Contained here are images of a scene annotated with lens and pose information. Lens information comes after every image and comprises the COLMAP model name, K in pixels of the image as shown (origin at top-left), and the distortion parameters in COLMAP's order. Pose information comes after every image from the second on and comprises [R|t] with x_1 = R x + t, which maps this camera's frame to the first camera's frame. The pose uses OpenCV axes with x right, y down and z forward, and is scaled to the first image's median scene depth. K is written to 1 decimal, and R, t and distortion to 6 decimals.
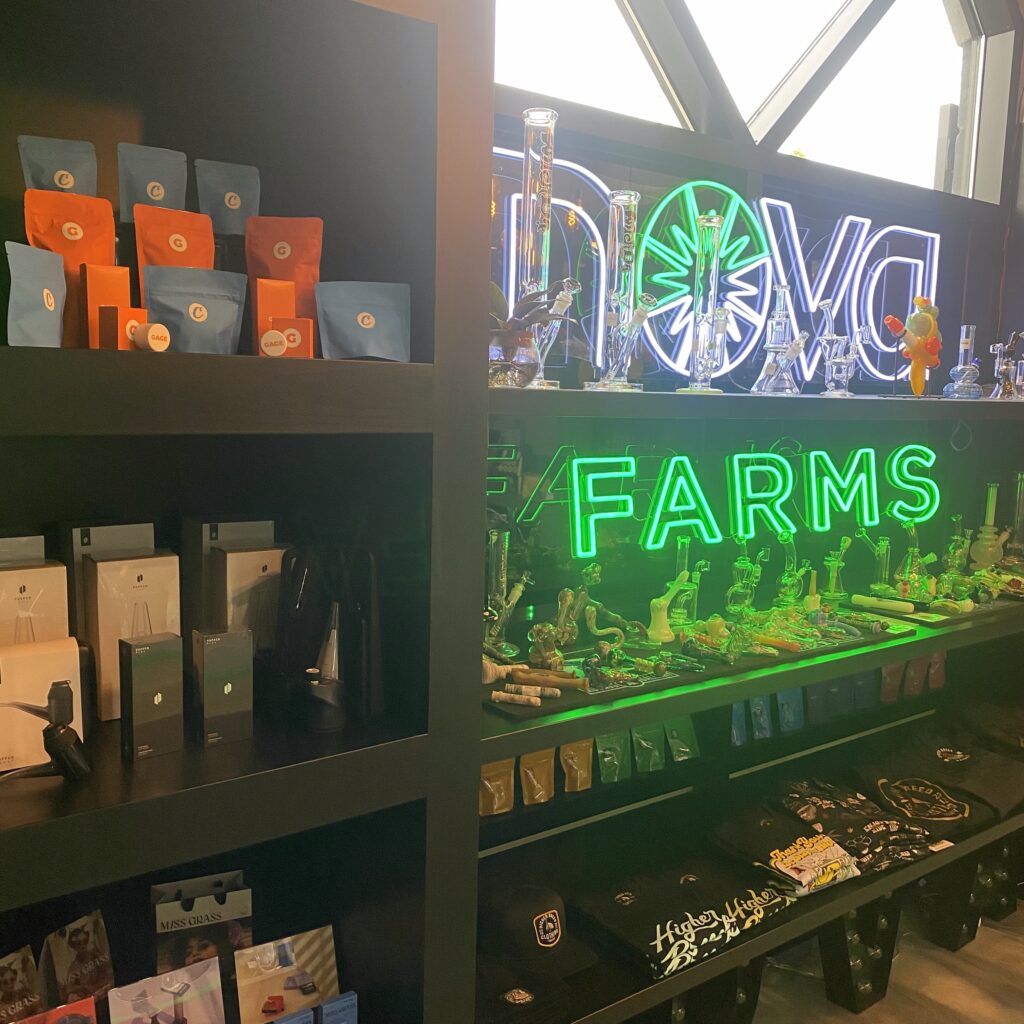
lens RADIAL K [[1048.4, 0, 518.0], [0, 1048.4, 520.2], [0, 0, 1]] dist [0.021380, 0.000000]
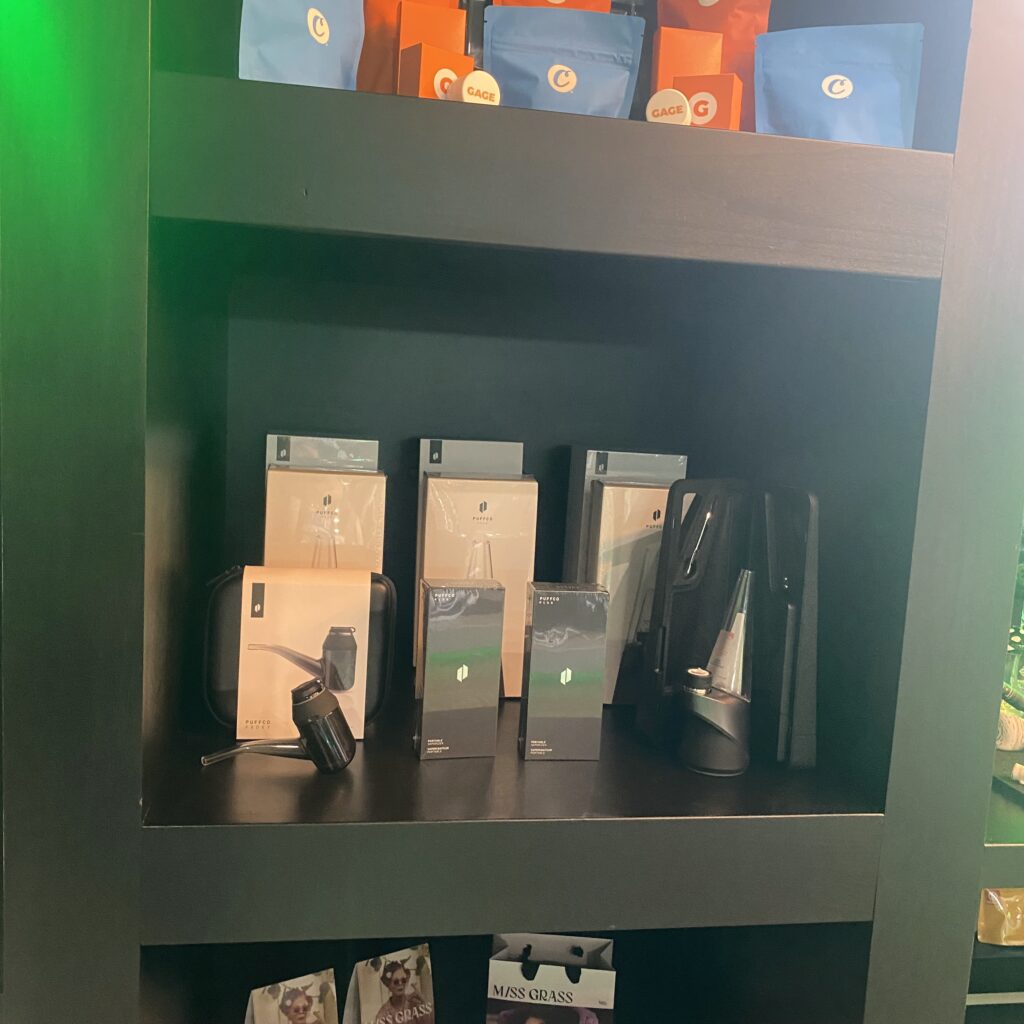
lens RADIAL K [[1048.4, 0, 517.9], [0, 1048.4, 517.9], [0, 0, 1]] dist [0.021380, 0.000000]
pose [[0.881647, 0.086092, -0.463991, -0.008108], [-0.100012, 0.994971, -0.005424, 0.065025], [0.461191, 0.051187, 0.885823, 0.387401]]
